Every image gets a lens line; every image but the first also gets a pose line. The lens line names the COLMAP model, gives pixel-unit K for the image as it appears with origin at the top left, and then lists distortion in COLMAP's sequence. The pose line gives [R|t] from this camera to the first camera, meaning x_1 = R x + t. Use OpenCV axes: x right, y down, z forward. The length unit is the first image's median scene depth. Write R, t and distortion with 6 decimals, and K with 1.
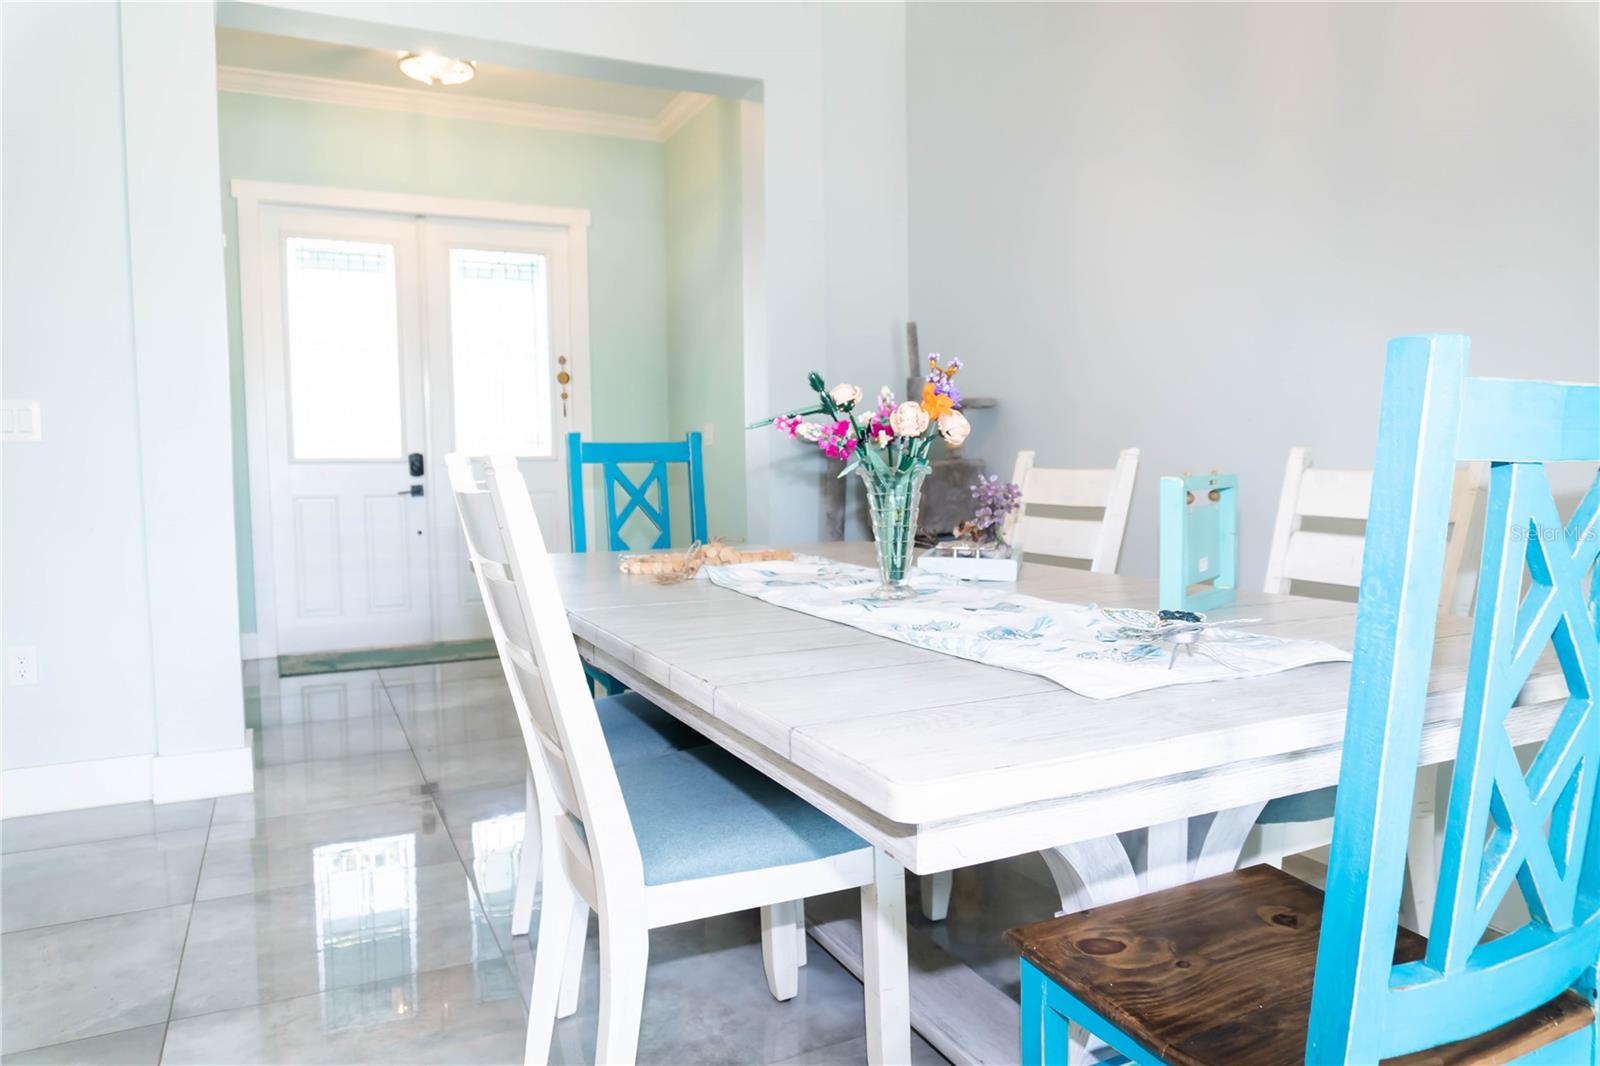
lens RADIAL K [[1084.6, 0, 800.0], [0, 1084.6, 533.0], [0, 0, 1]] dist [-0.005472, -0.002768]
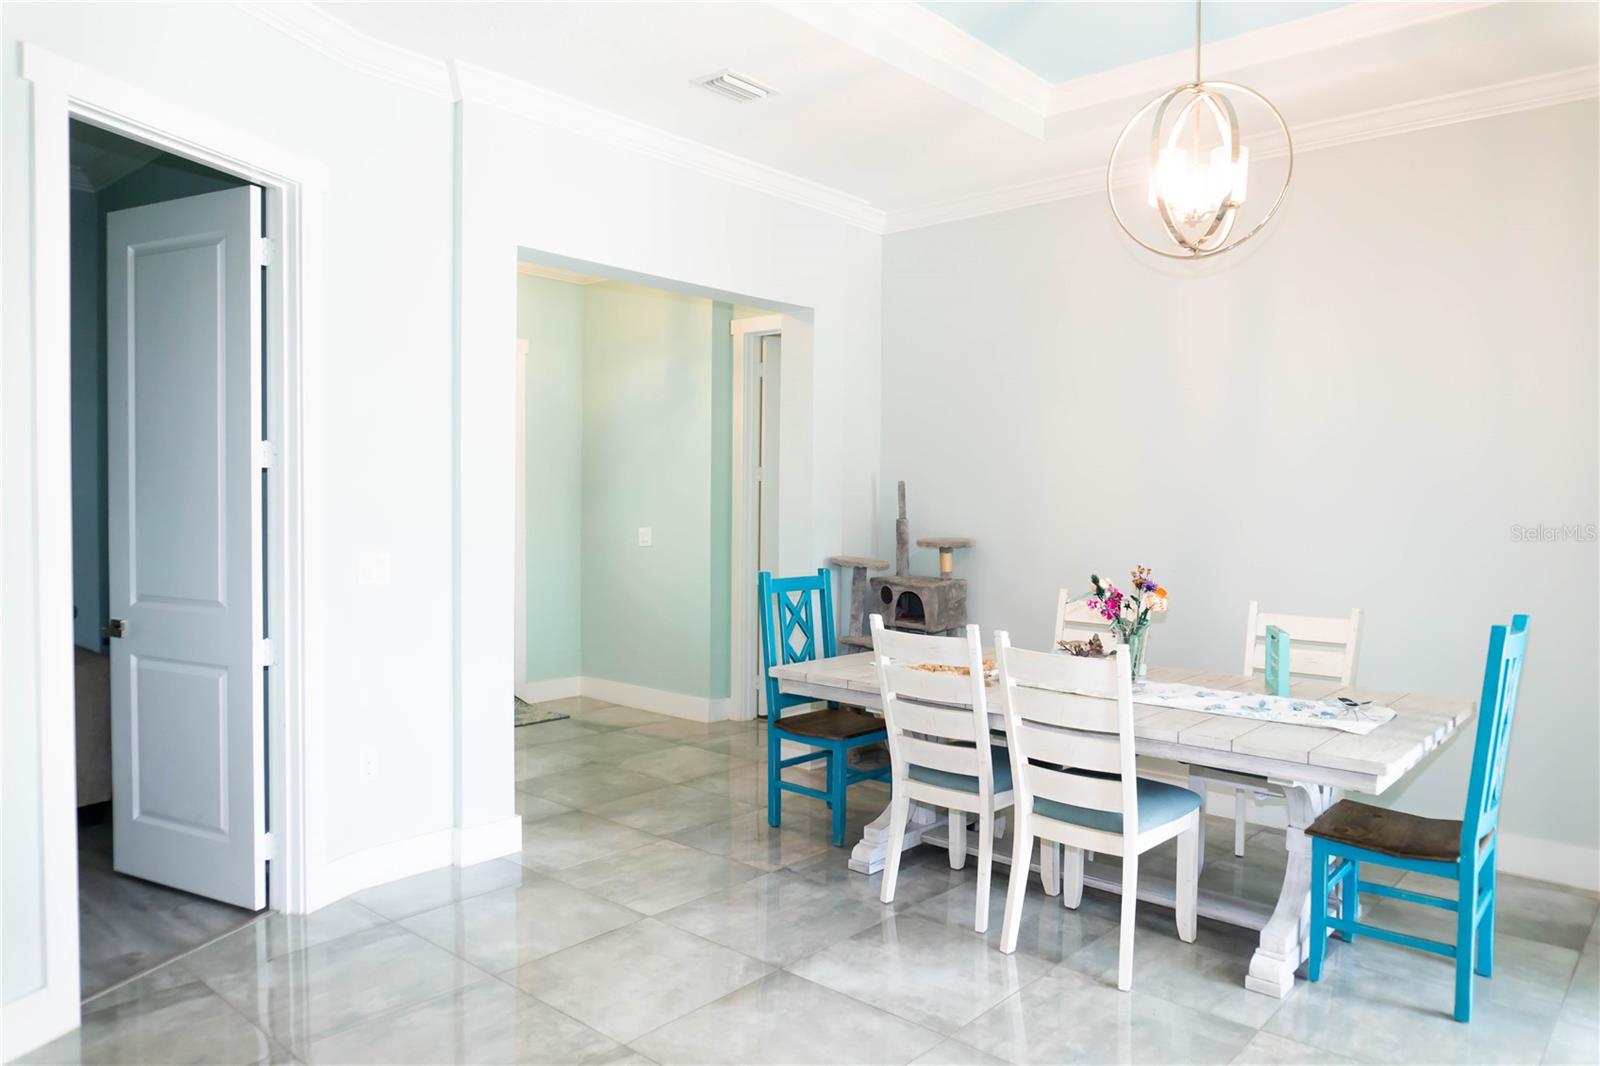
lens RADIAL K [[1084.6, 0, 800.0], [0, 1084.6, 533.0], [0, 0, 1]] dist [-0.005472, -0.002768]
pose [[0.928883, 0.010391, 0.370227, -0.678880], [0.004099, 0.999257, -0.038329, -0.087225], [-0.370350, 0.037121, 0.928150, -0.330452]]
